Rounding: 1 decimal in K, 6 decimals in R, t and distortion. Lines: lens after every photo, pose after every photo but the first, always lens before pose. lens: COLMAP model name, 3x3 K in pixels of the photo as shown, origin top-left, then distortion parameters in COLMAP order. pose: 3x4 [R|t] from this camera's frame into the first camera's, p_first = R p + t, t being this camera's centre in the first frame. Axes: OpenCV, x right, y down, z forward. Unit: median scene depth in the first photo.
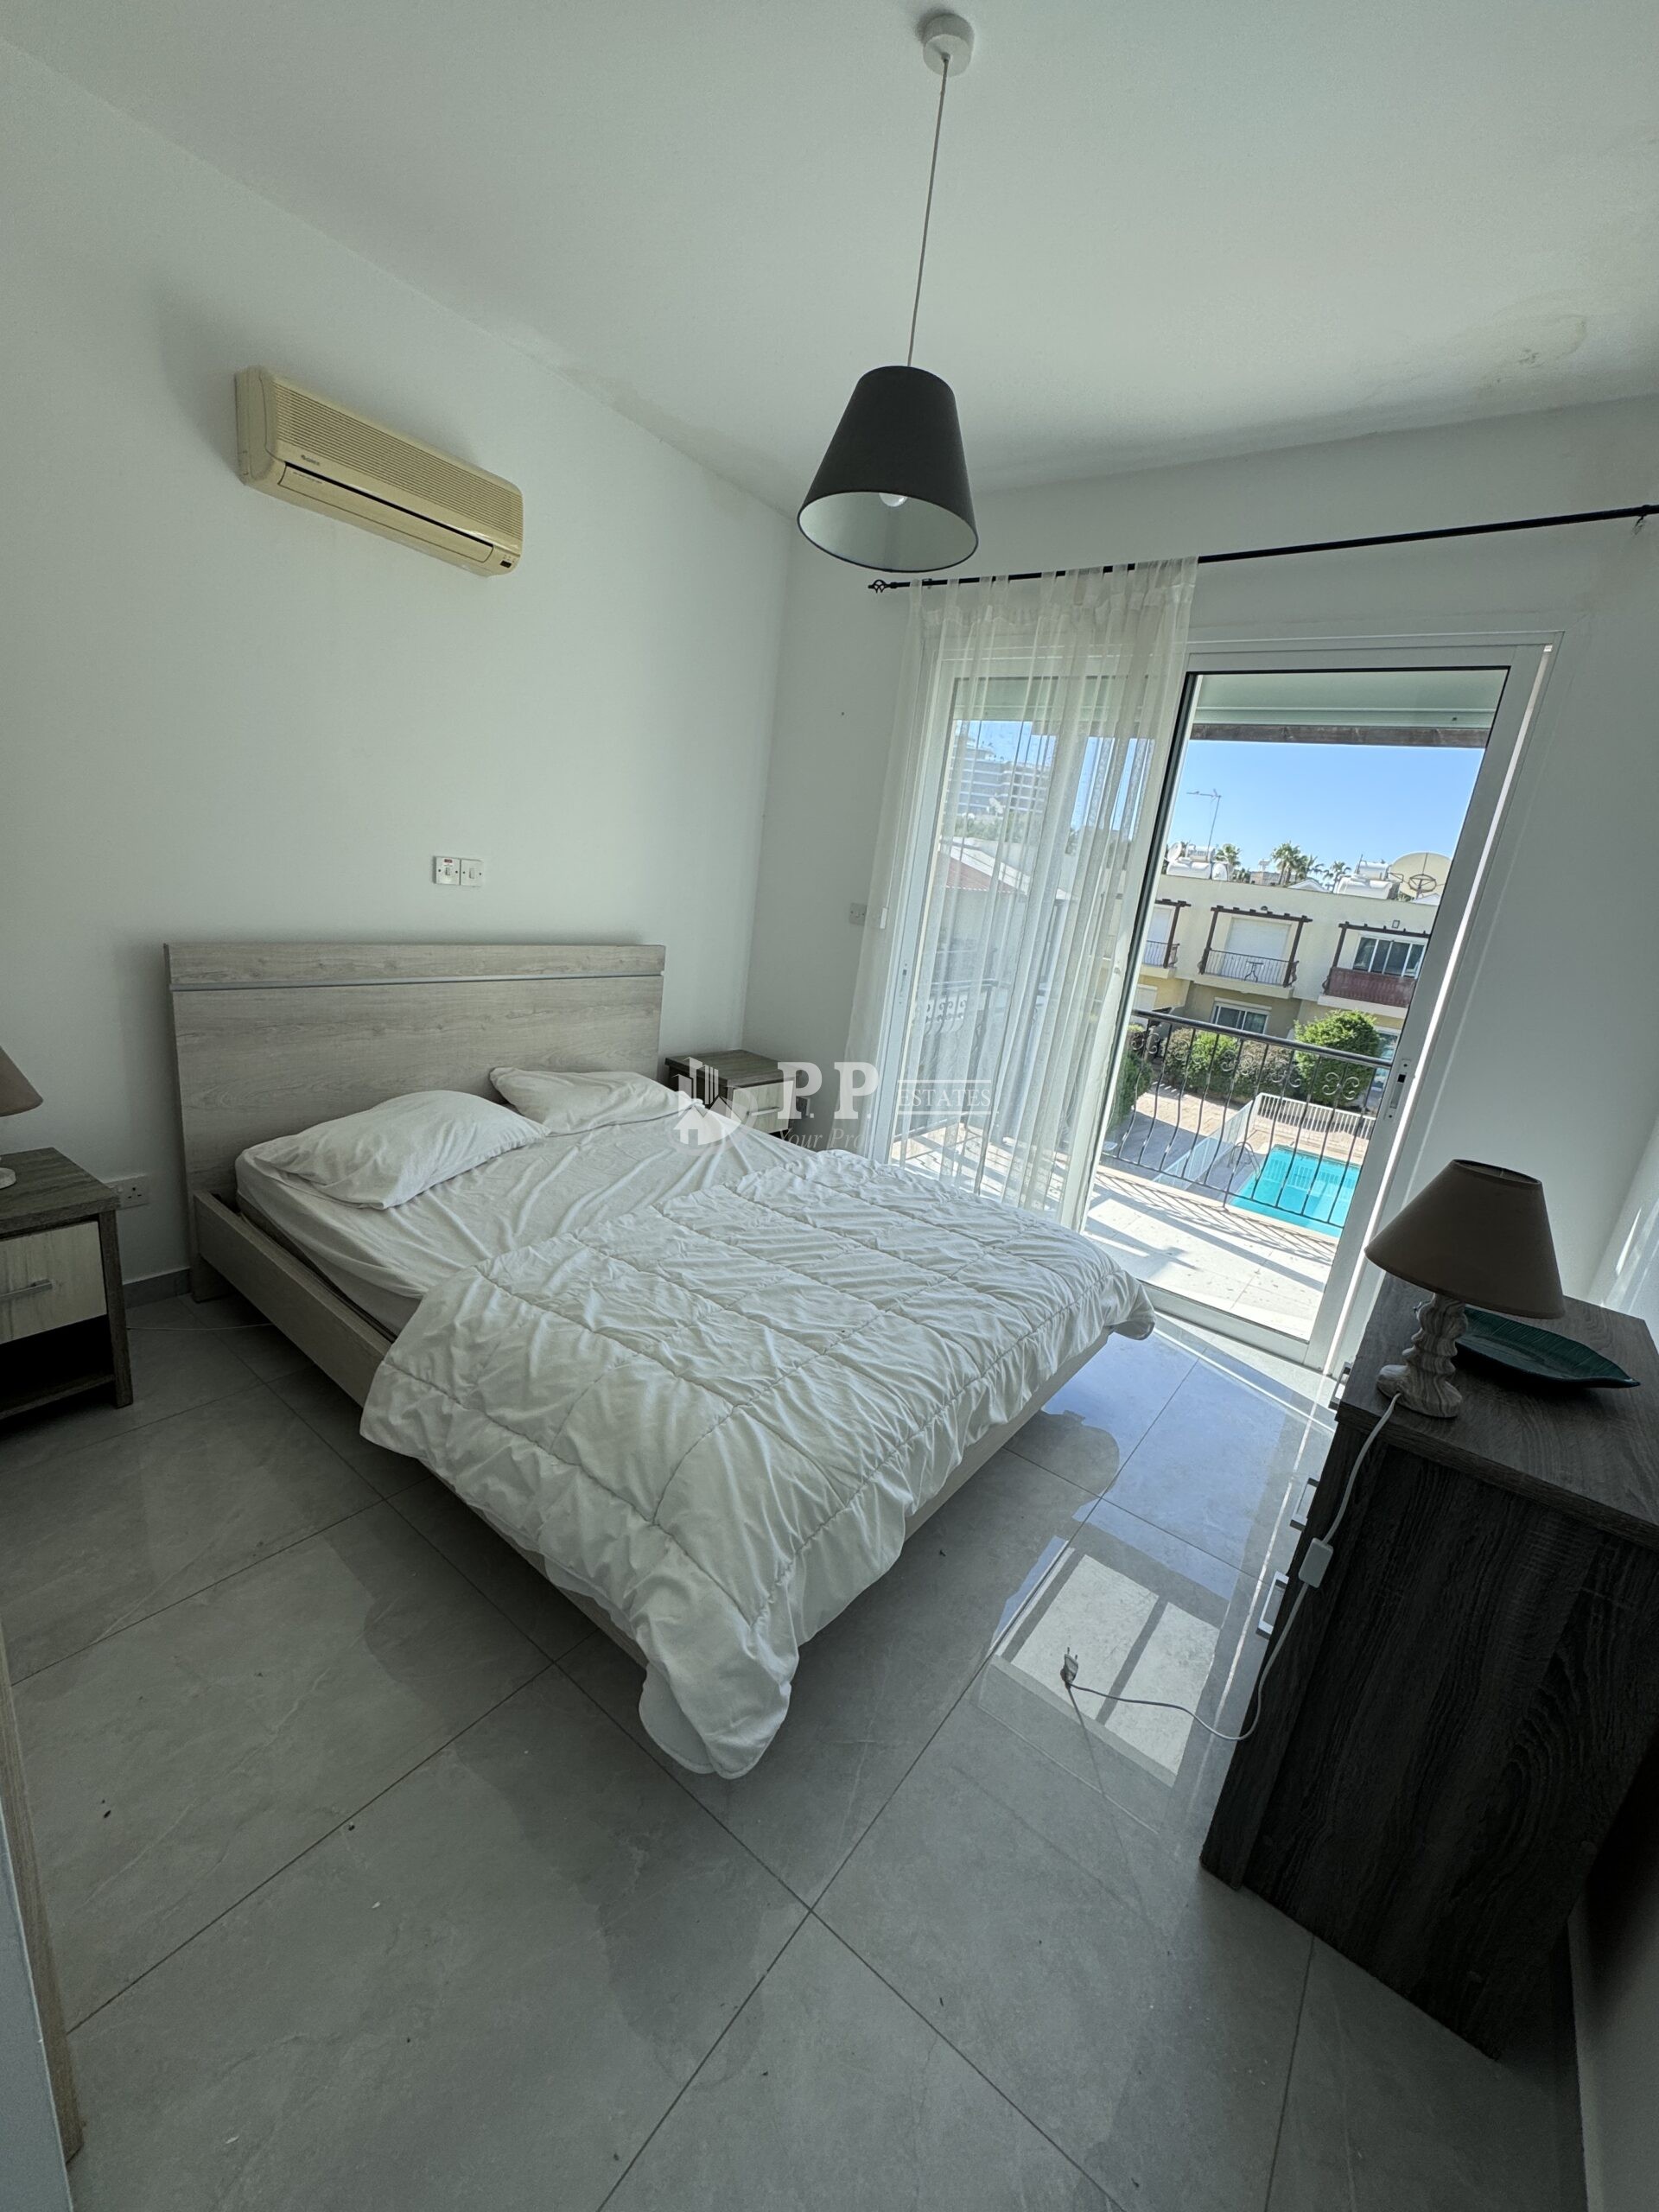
lens RADIAL K [[876.7, 0, 805.7], [0, 876.7, 1103.6], [0, 0, 1]] dist [-0.005866, 0.000179]
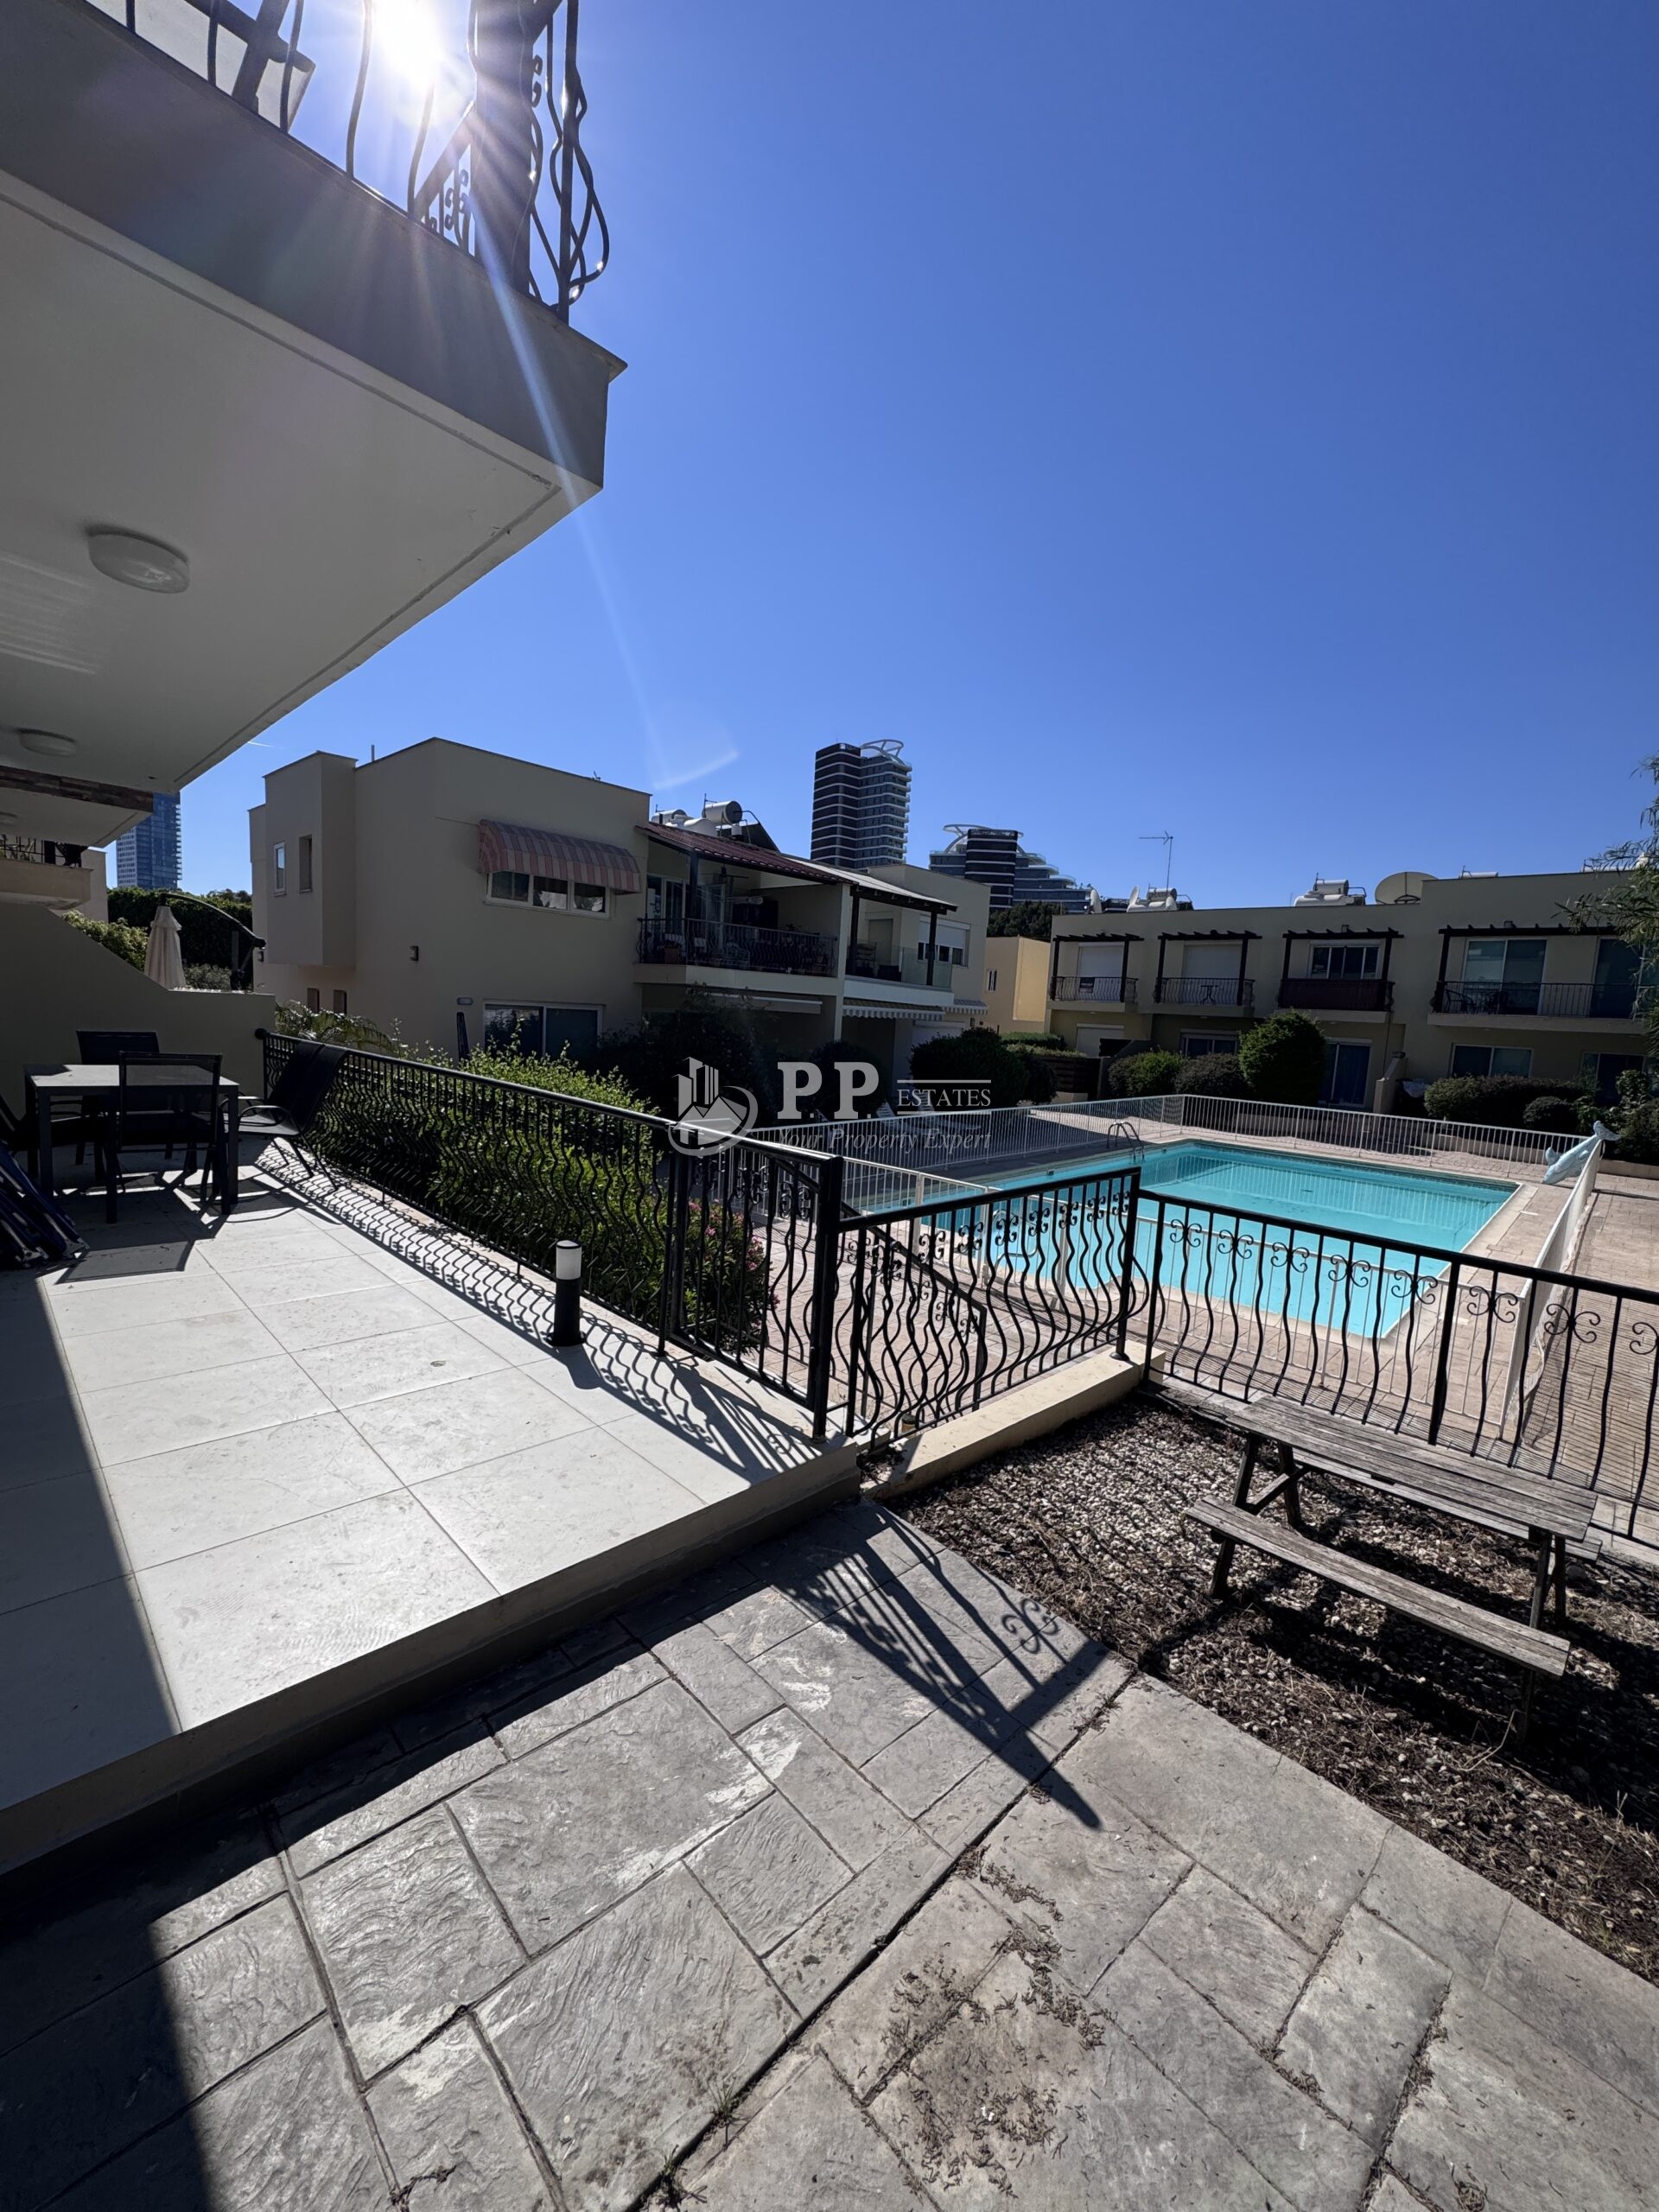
lens RADIAL K [[876.7, 0, 837.8], [0, 876.7, 1109.9], [0, 0, 1]] dist [-0.005866, 0.000179]
pose [[0.987771, -0.056066, -0.145479, 0.249720], [0.028629, 0.982464, -0.184243, 0.148162], [0.153258, 0.177825, 0.972055, 0.015872]]
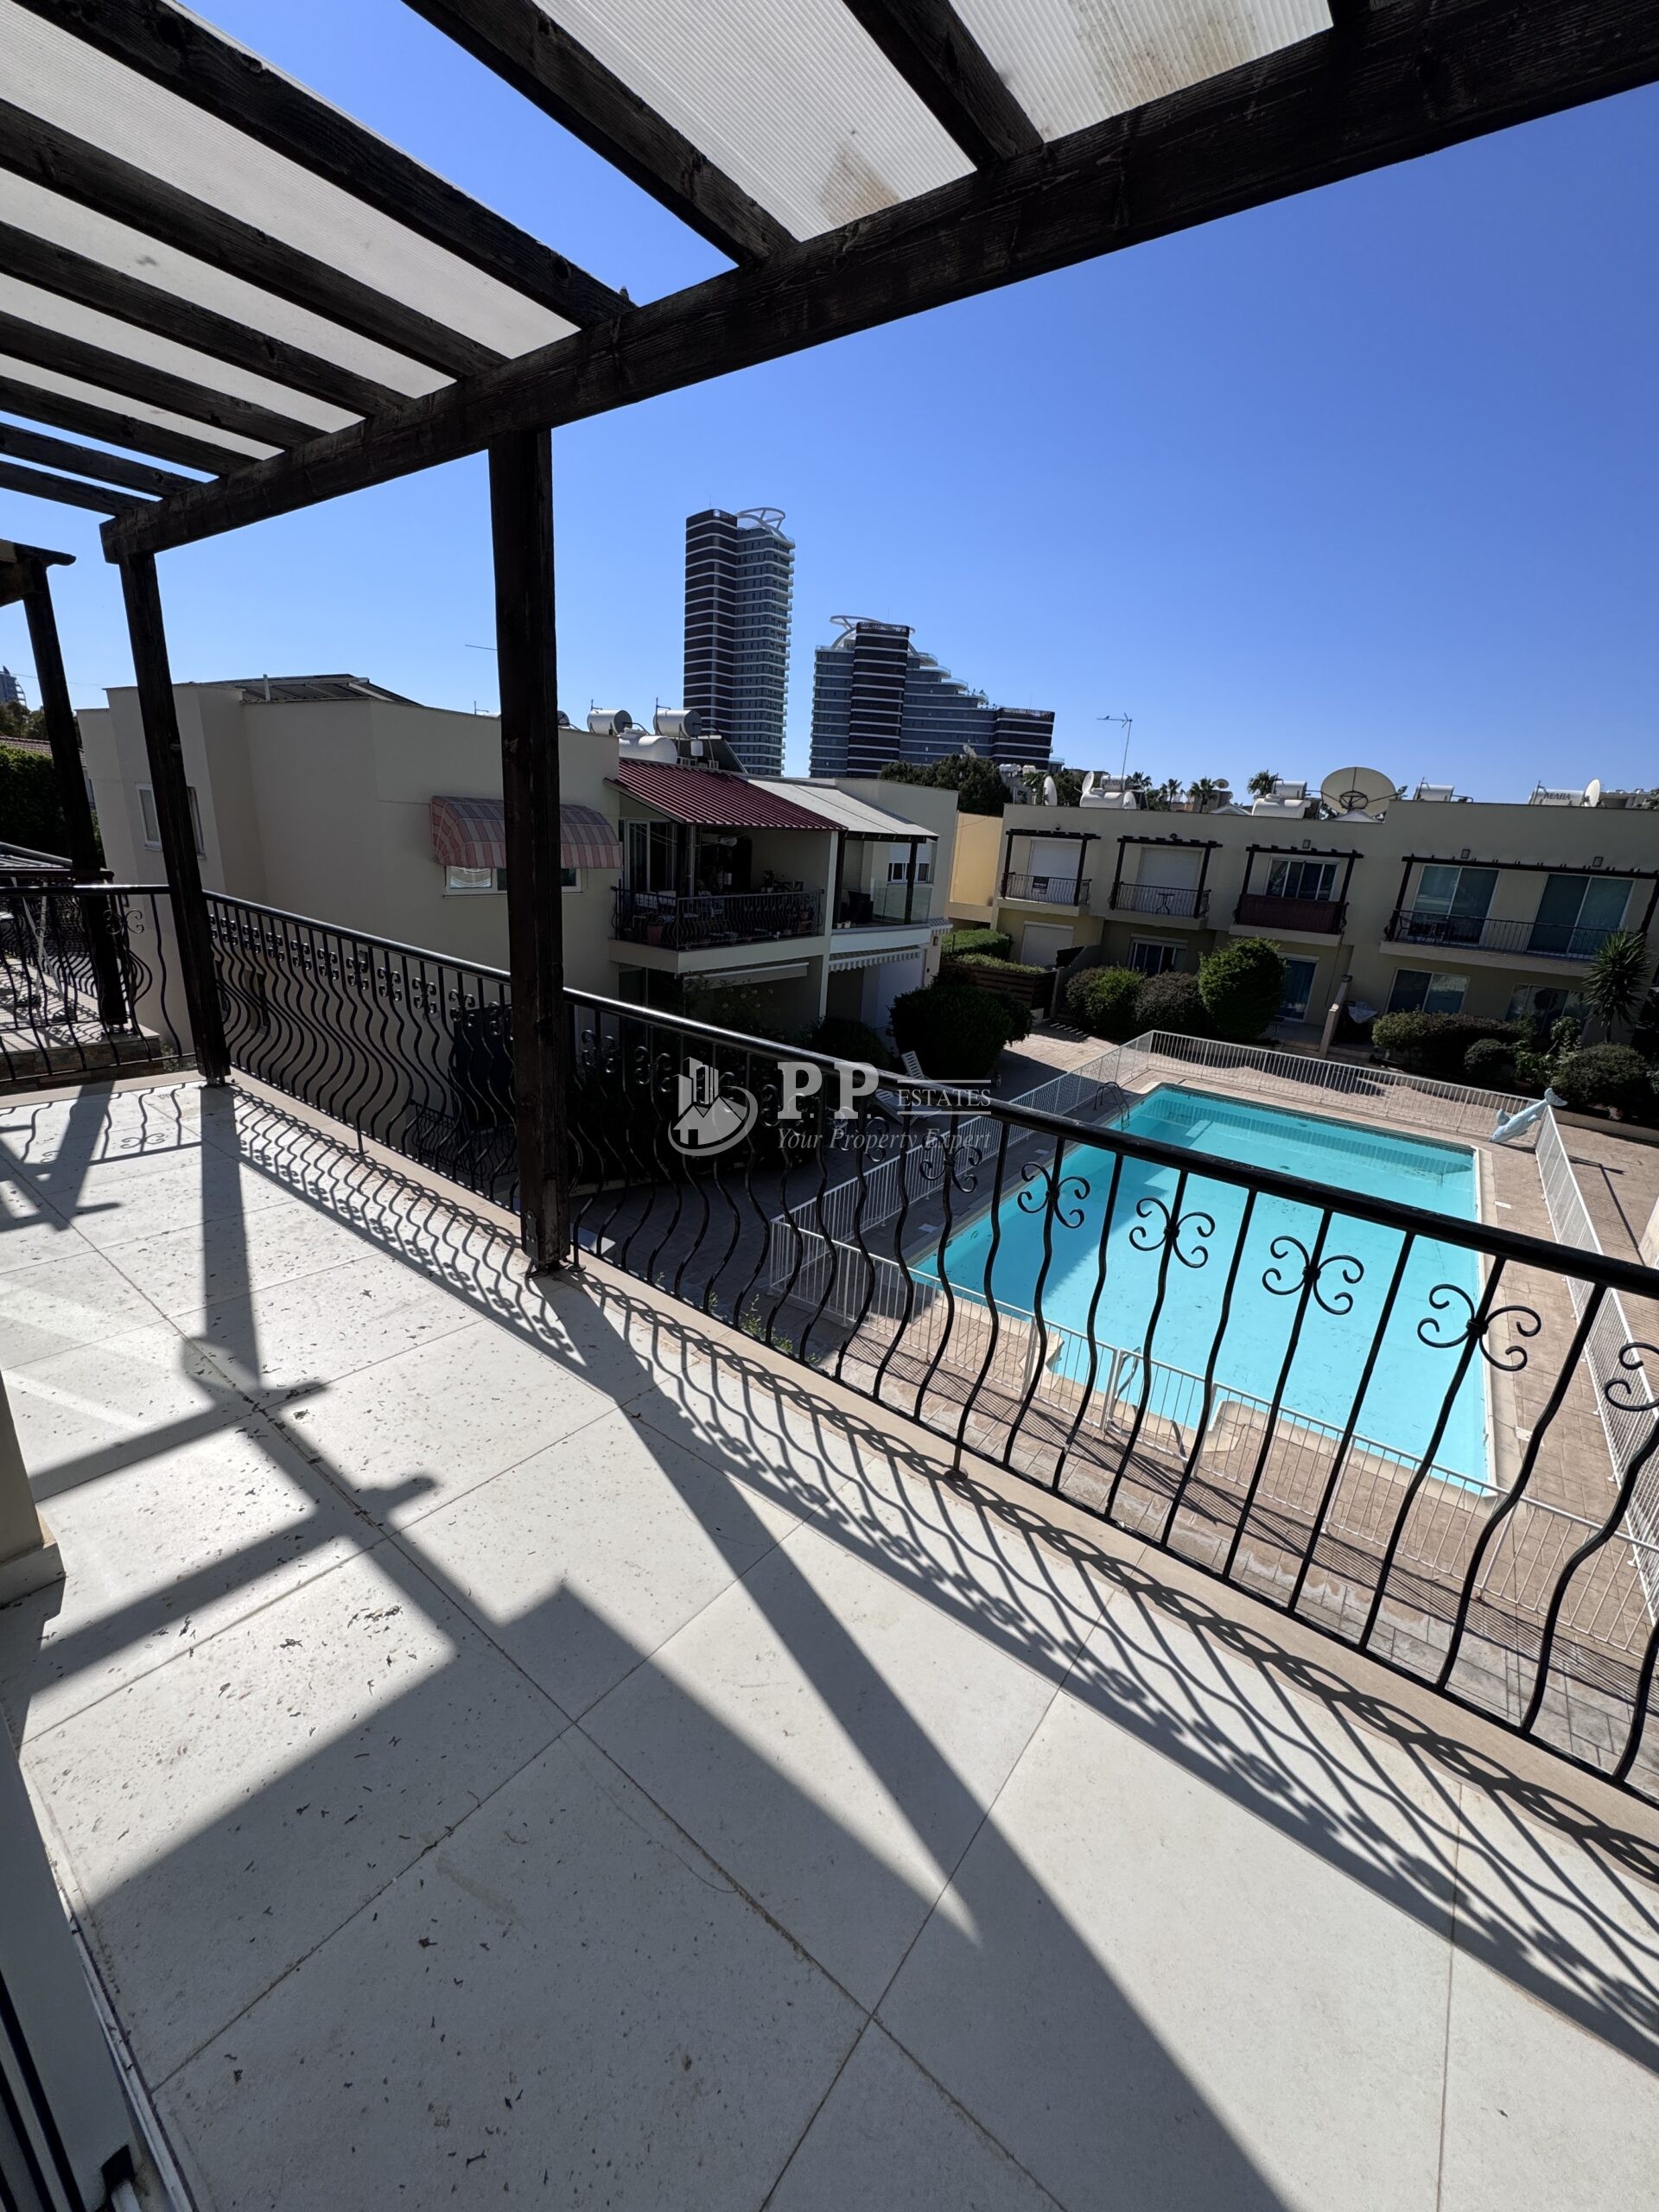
lens RADIAL K [[876.7, 0, 829.0], [0, 876.7, 1095.1], [0, 0, 1]] dist [-0.005866, 0.000179]
pose [[0.998442, -0.051825, -0.020664, 0.162253], [0.052389, 0.998241, 0.027764, 0.012081], [0.019189, -0.028803, 0.999401, 0.036849]]
